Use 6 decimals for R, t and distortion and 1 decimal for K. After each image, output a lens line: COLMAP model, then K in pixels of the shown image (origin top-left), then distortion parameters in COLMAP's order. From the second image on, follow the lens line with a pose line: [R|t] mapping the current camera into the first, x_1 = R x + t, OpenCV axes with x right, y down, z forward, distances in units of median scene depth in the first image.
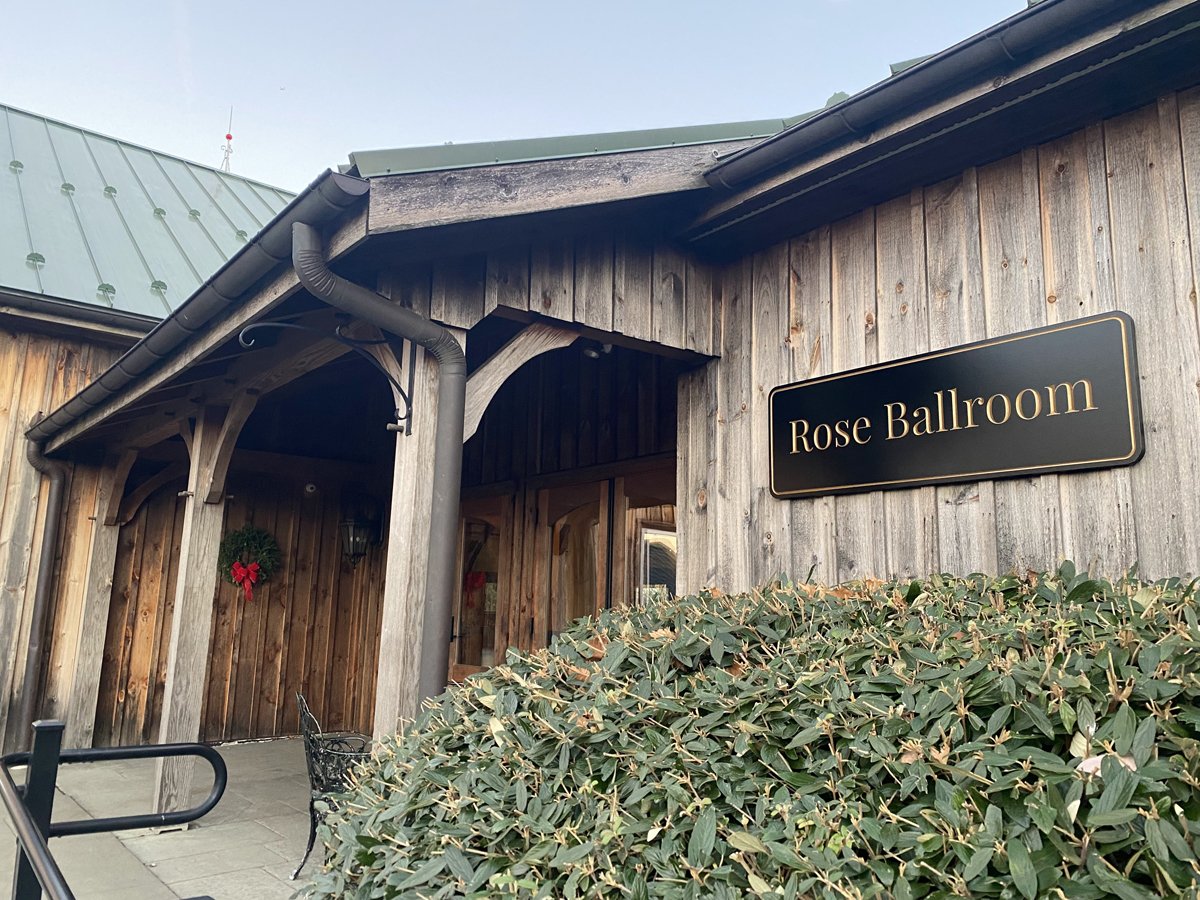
lens RADIAL K [[912.7, 0, 600.0], [0, 912.7, 450.0], [0, 0, 1]] dist [0.007813, 0.001772]
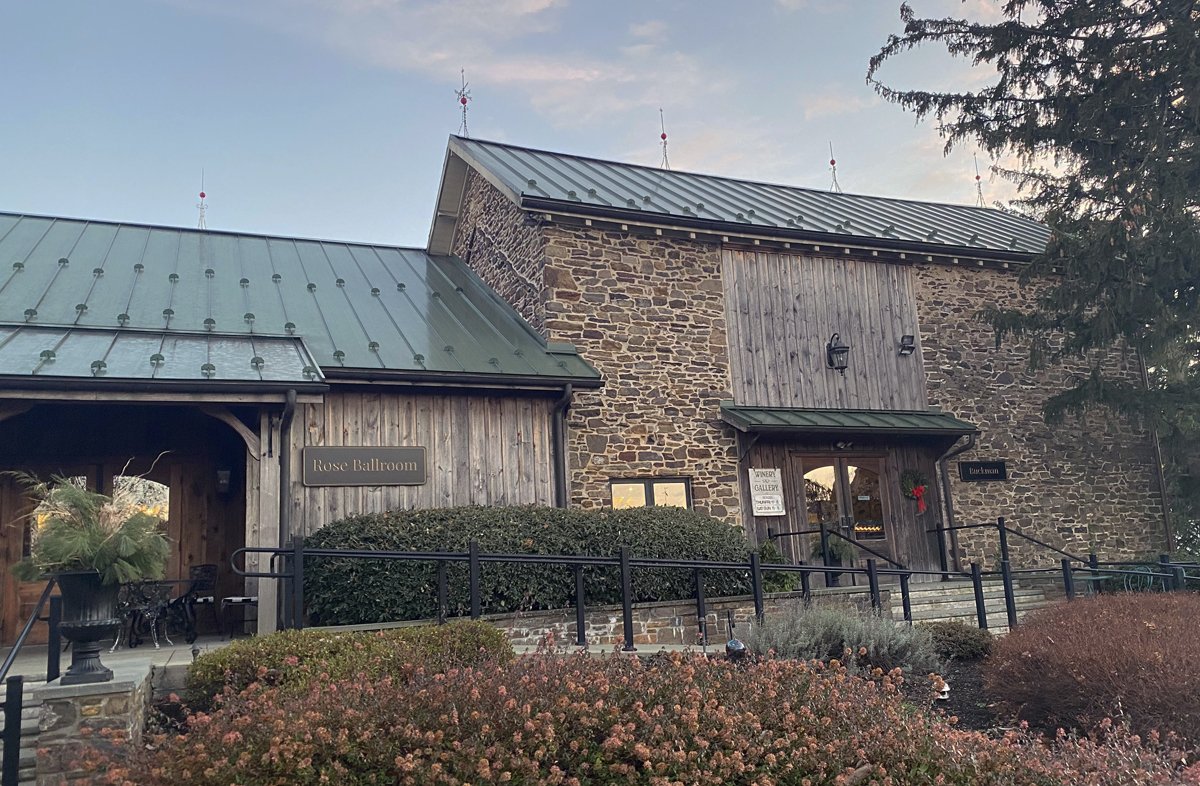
lens RADIAL K [[891.8, 0, 599.7], [0, 891.8, 417.8], [0, 0, 1]] dist [0.085979, -0.001680]
pose [[0.267496, 0.115595, 0.956600, -2.465696], [-0.109364, 0.990005, -0.089050, -0.008756], [-0.957333, -0.080797, 0.277464, -0.677915]]
